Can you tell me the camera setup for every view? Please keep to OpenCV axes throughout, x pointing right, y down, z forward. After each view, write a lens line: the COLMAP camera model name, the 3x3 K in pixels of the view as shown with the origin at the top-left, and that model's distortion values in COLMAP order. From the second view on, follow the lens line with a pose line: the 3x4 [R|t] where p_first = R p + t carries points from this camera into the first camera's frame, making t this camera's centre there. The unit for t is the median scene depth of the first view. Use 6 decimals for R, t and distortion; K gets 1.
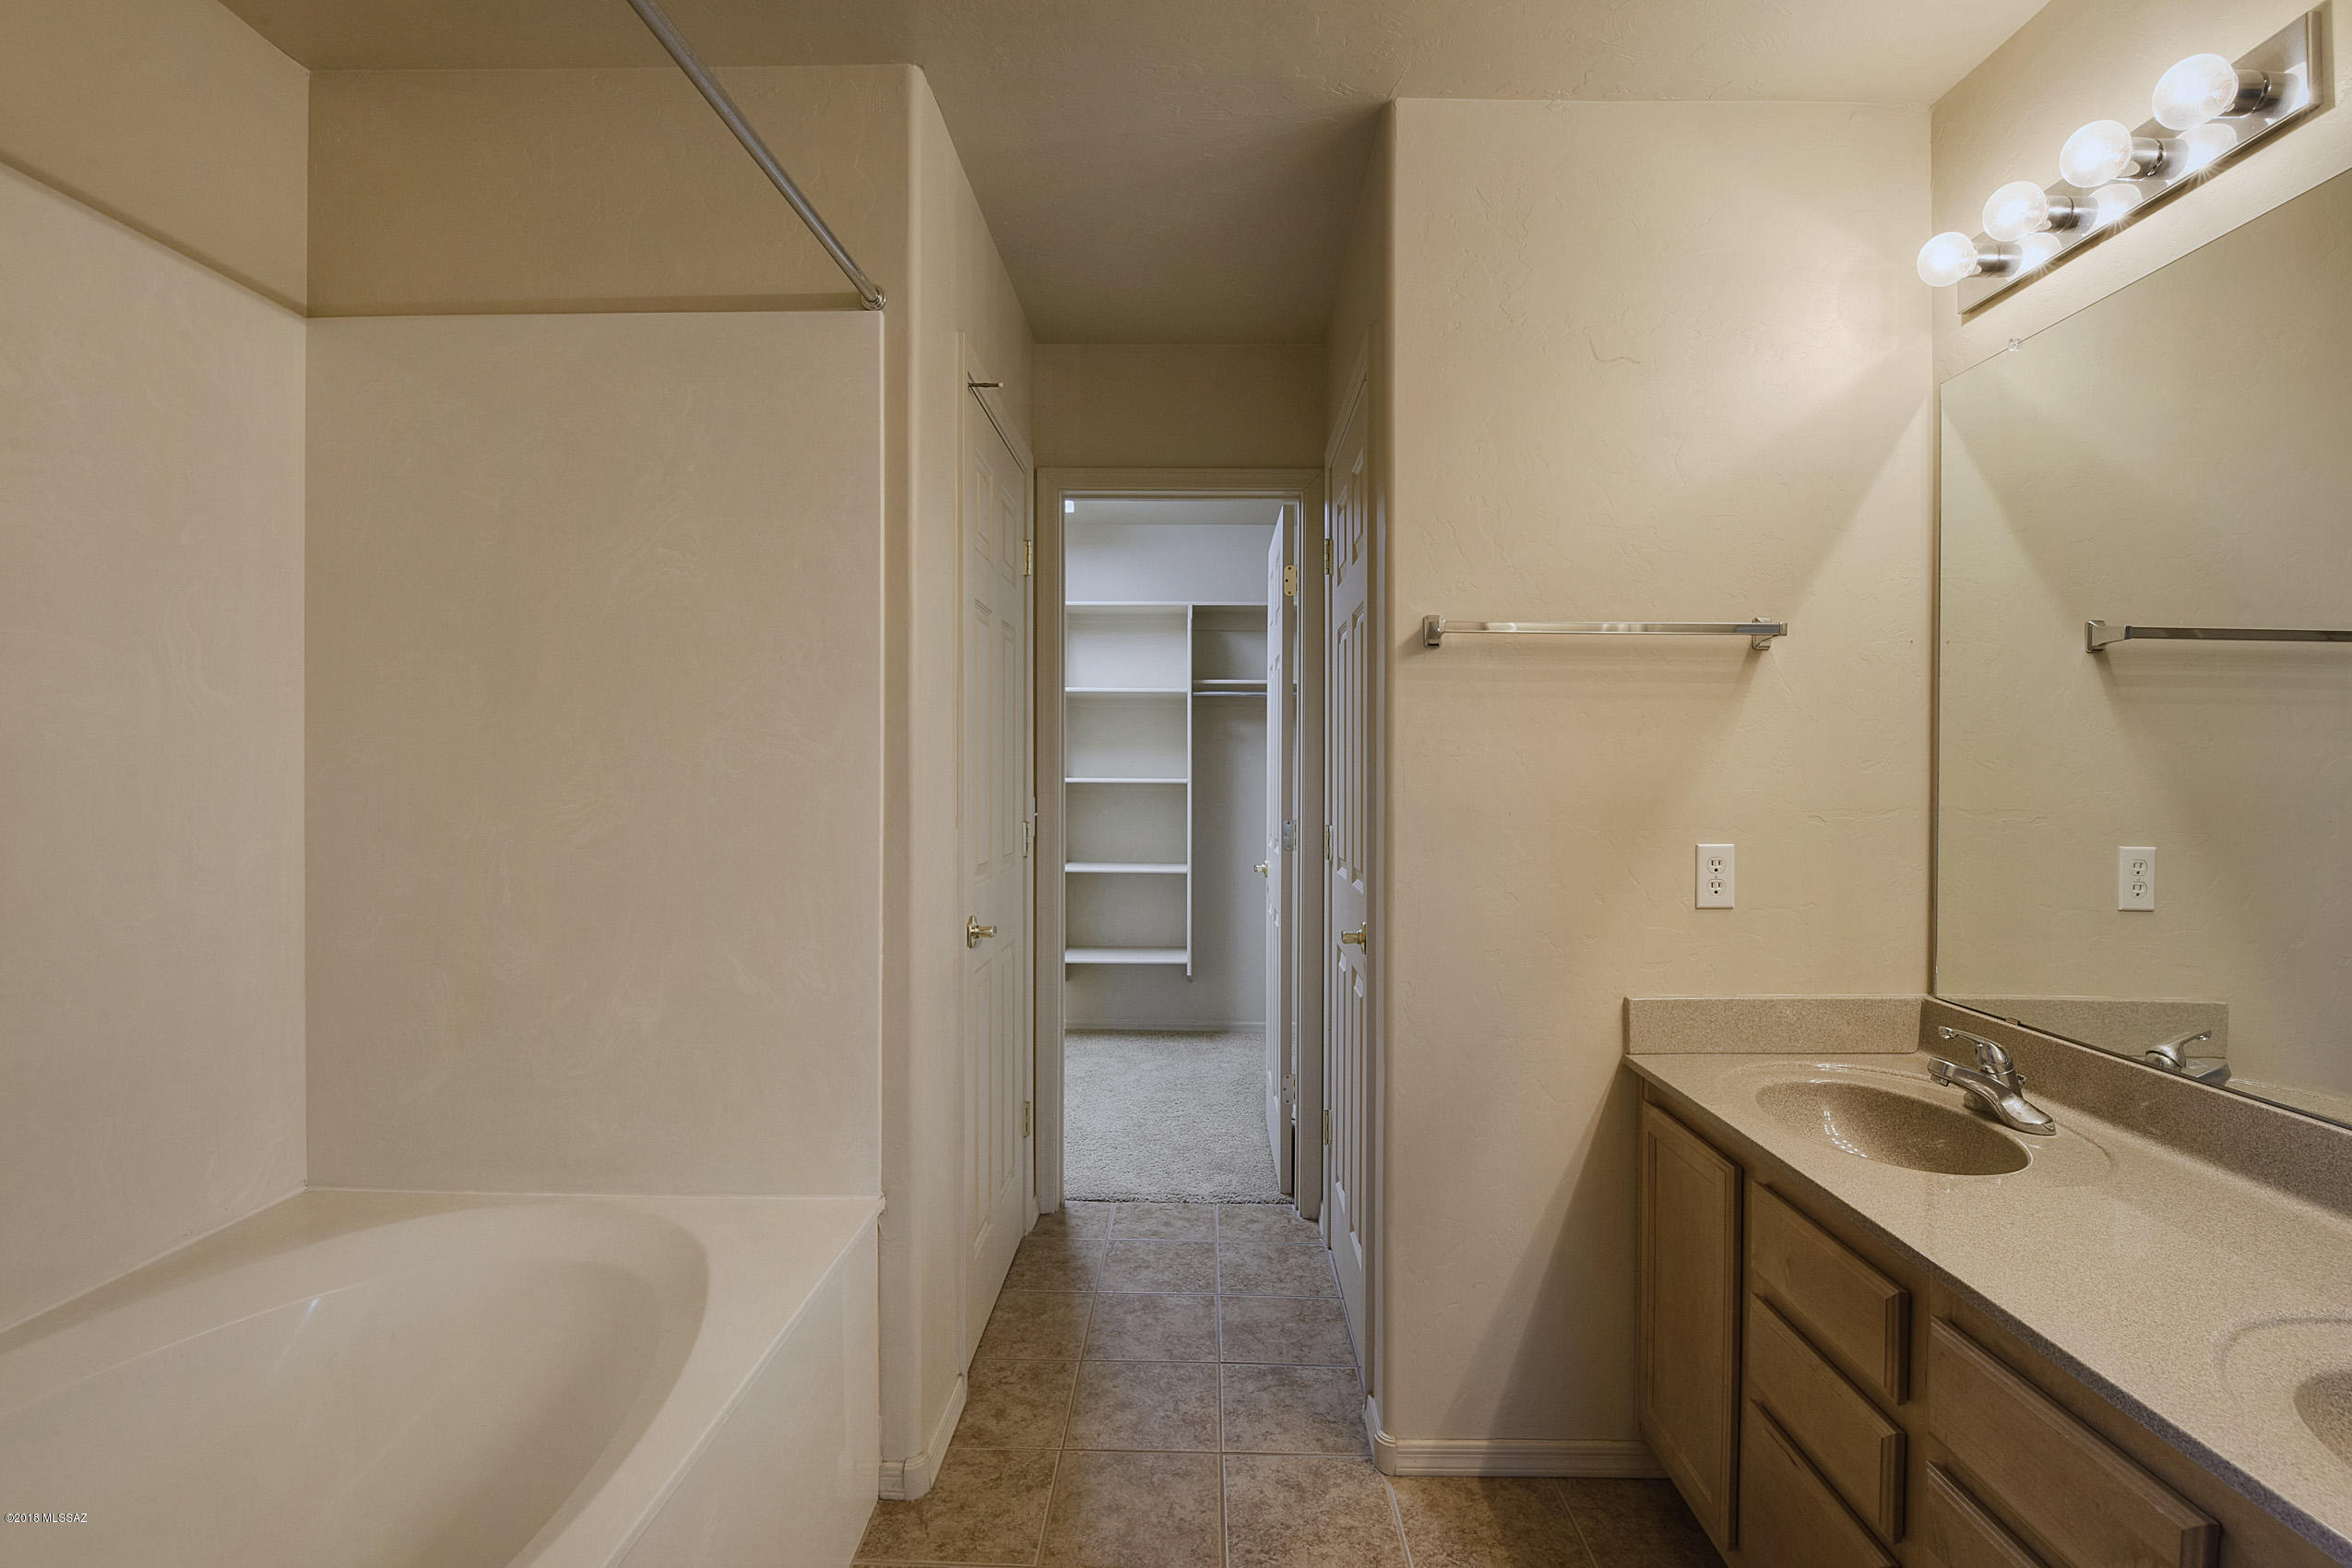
lens RADIAL K [[1065.5, 0, 1176.0], [0, 1065.5, 784.0], [0, 0, 1]] dist [-0.001681, -0.000147]
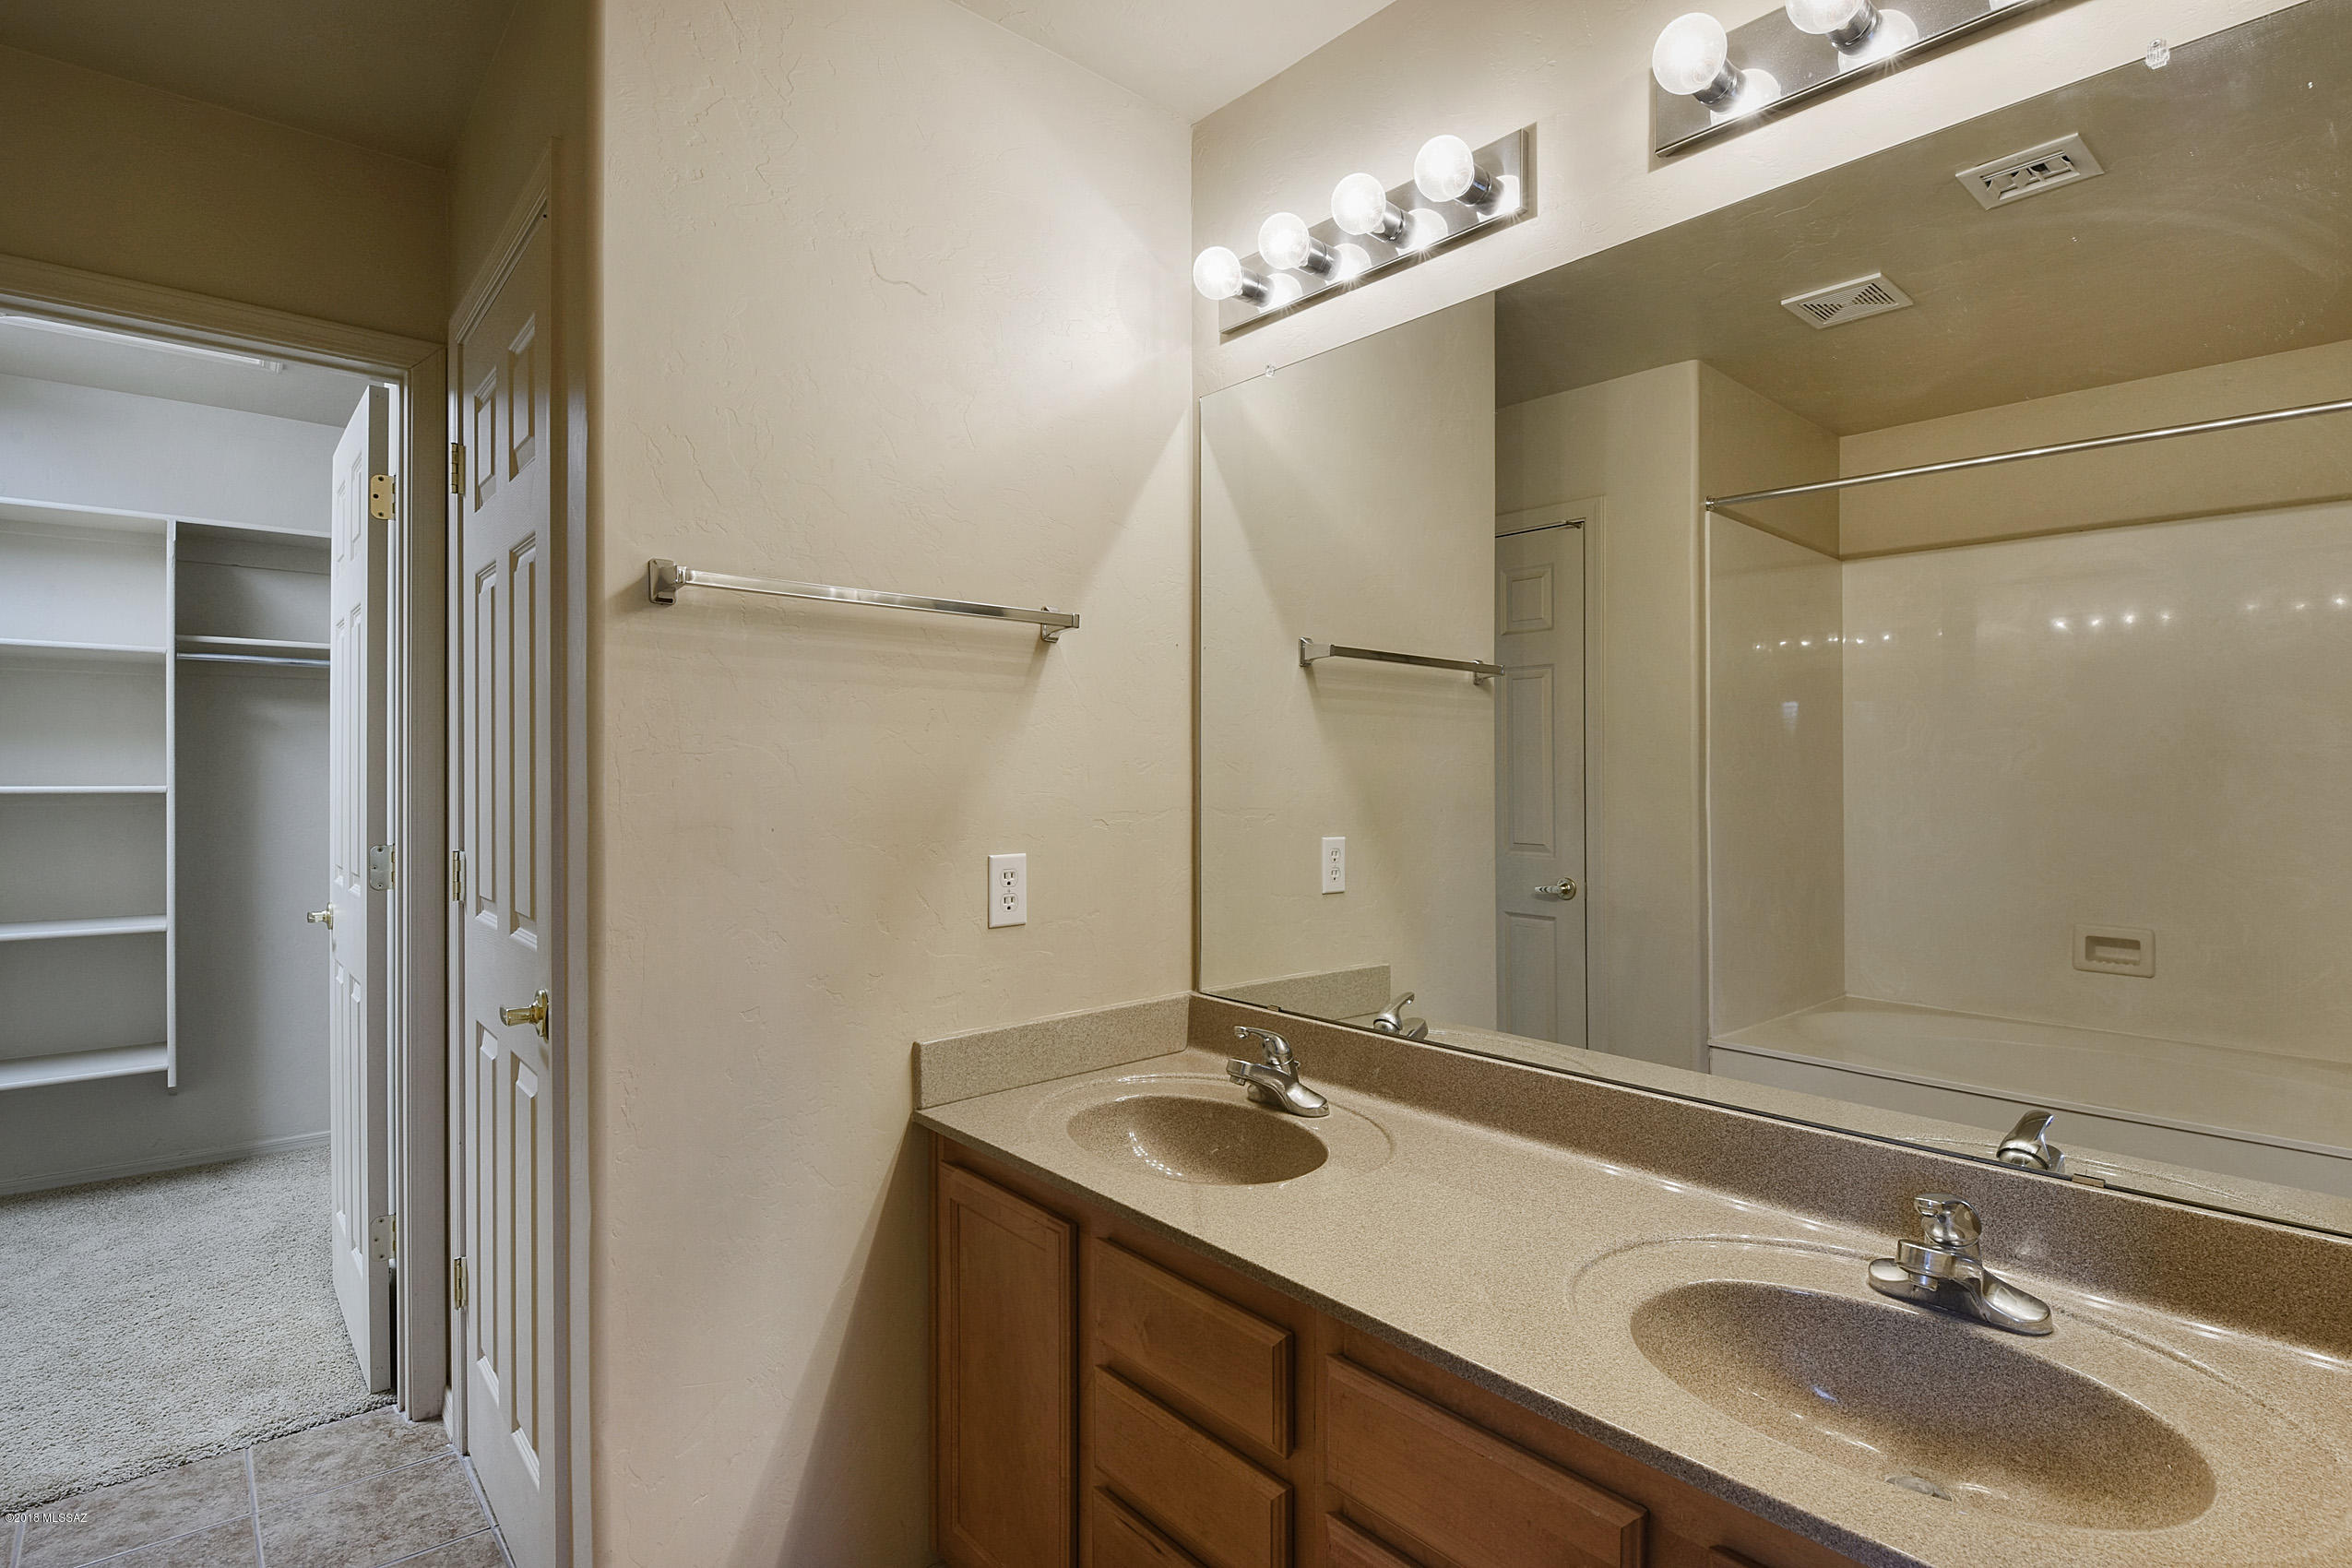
lens RADIAL K [[1070.8, 0, 1178.0], [0, 1070.8, 770.6], [0, 0, 1]] dist [0.001061, -0.007641]
pose [[0.708316, -0.002500, 0.705891, -0.028301], [0.011249, 0.999907, -0.007746, -0.005483], [-0.705806, 0.013428, 0.708278, 0.262042]]
